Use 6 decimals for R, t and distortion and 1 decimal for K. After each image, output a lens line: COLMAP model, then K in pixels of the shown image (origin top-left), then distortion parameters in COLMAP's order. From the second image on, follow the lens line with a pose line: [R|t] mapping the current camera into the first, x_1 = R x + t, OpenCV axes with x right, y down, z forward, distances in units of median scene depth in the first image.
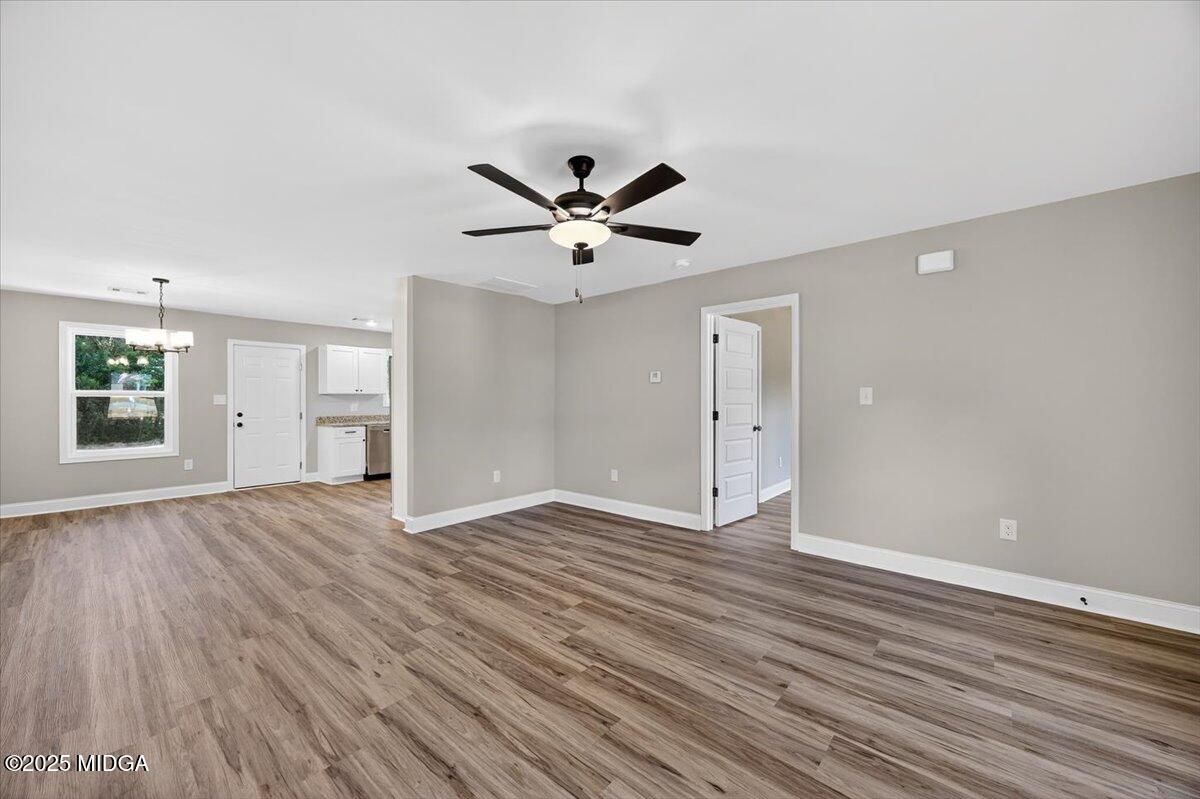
lens RADIAL K [[458.5, 0, 600.0], [0, 458.5, 399.5], [0, 0, 1]] dist [-0.005060, -0.000088]
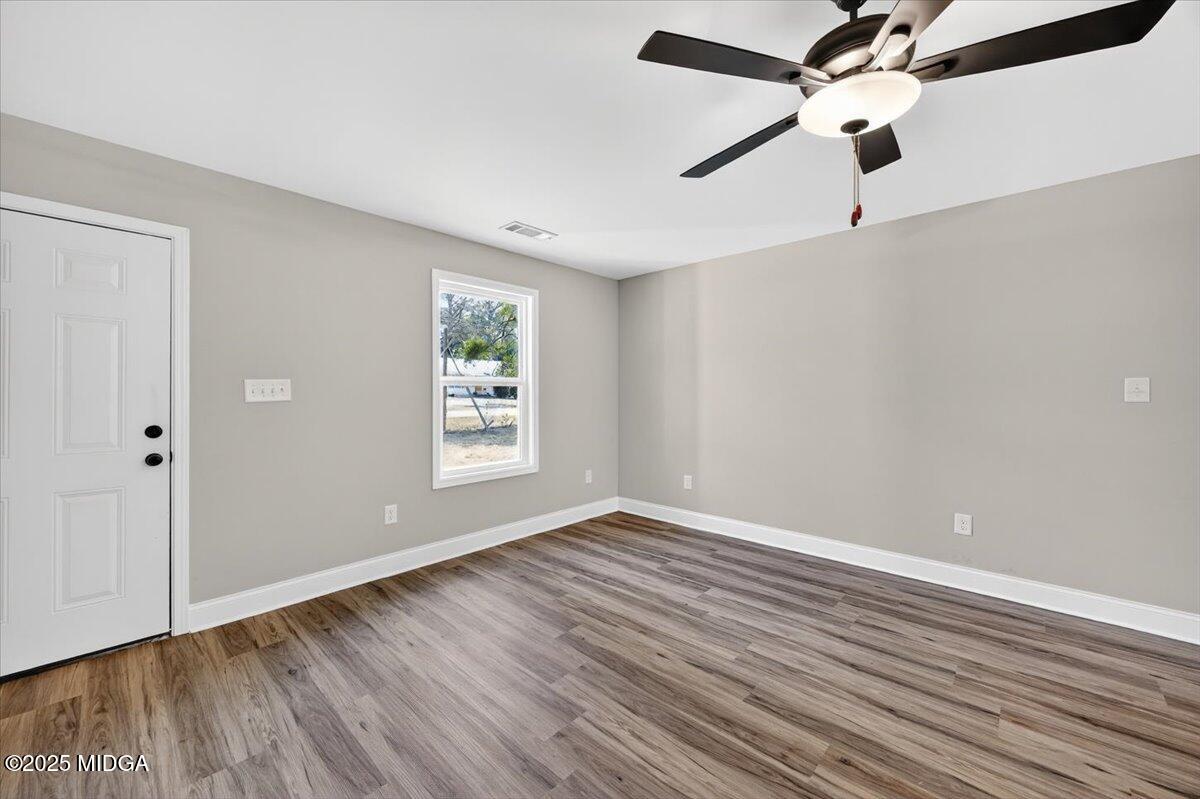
lens RADIAL K [[458.5, 0, 600.0], [0, 458.5, 399.5], [0, 0, 1]] dist [-0.005060, -0.000088]
pose [[-0.999539, 0.000871, 0.030335, 0.242719], [0.001213, 0.999936, 0.011276, 0.002127], [-0.030323, 0.011308, -0.999476, 1.466998]]
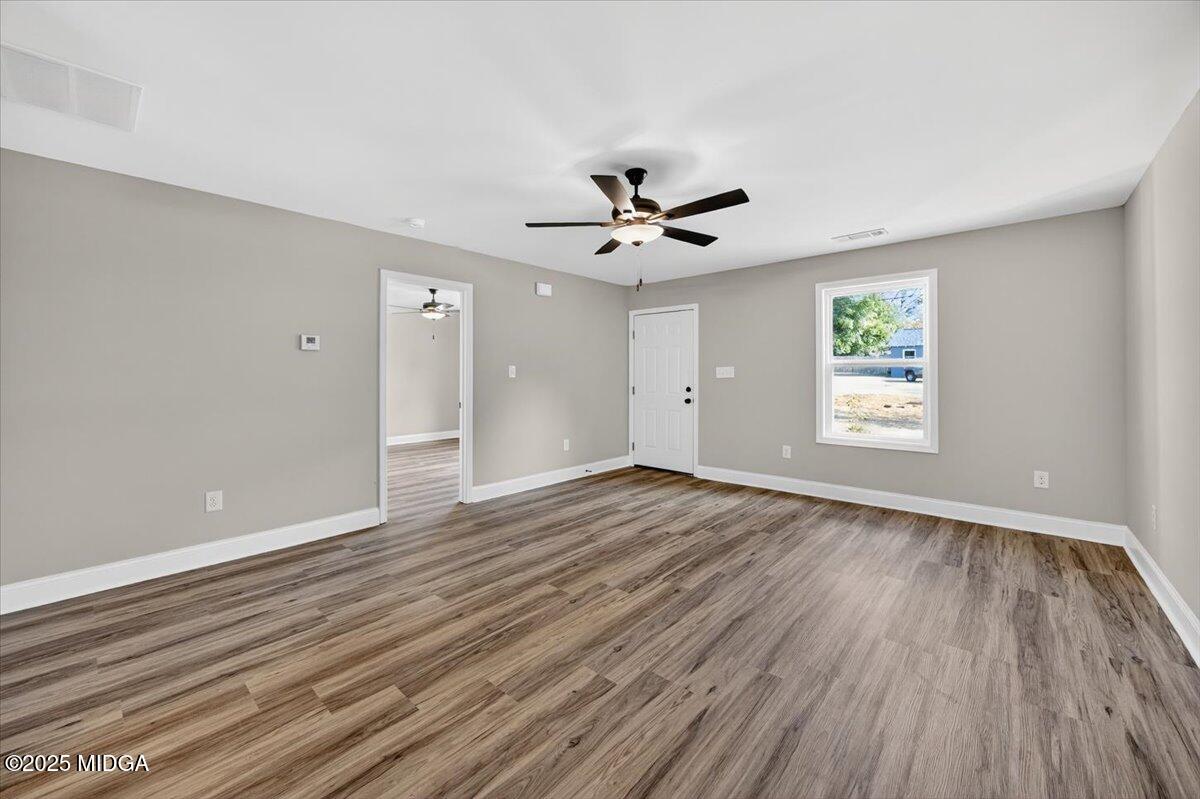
lens RADIAL K [[467.7, 0, 591.6], [0, 467.7, 379.7], [0, 0, 1]] dist [-0.002905, 0.000028]
pose [[0.018055, -0.009731, 0.999790, -1.151758], [0.000520, 0.999953, 0.009723, 0.004771], [-0.999837, 0.000344, 0.018059, 1.018424]]
